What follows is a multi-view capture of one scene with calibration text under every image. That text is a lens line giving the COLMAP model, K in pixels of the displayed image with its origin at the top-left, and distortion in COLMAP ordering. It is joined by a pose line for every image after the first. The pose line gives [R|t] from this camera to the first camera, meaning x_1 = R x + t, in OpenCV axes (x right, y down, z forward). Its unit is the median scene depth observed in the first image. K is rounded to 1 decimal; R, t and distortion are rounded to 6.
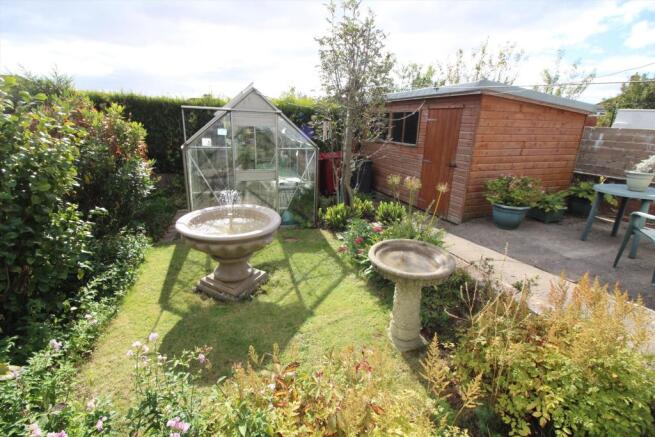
lens RADIAL K [[301.8, 0, 327.5], [0, 301.8, 210.4], [0, 0, 1]] dist [-0.000524, -0.000133]
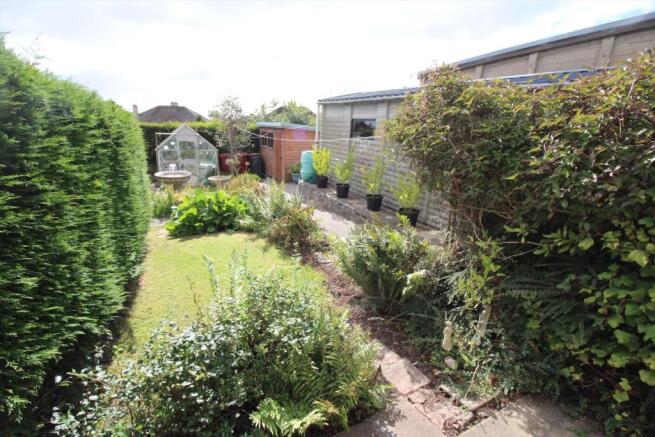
lens RADIAL K [[301.8, 0, 327.5], [0, 301.8, 210.4], [0, 0, 1]] dist [-0.000524, -0.000133]
pose [[0.996917, -0.009091, 0.077936, 0.649155], [0.010651, 0.999751, -0.019625, 0.317150], [-0.077739, 0.020395, 0.996765, -1.403393]]
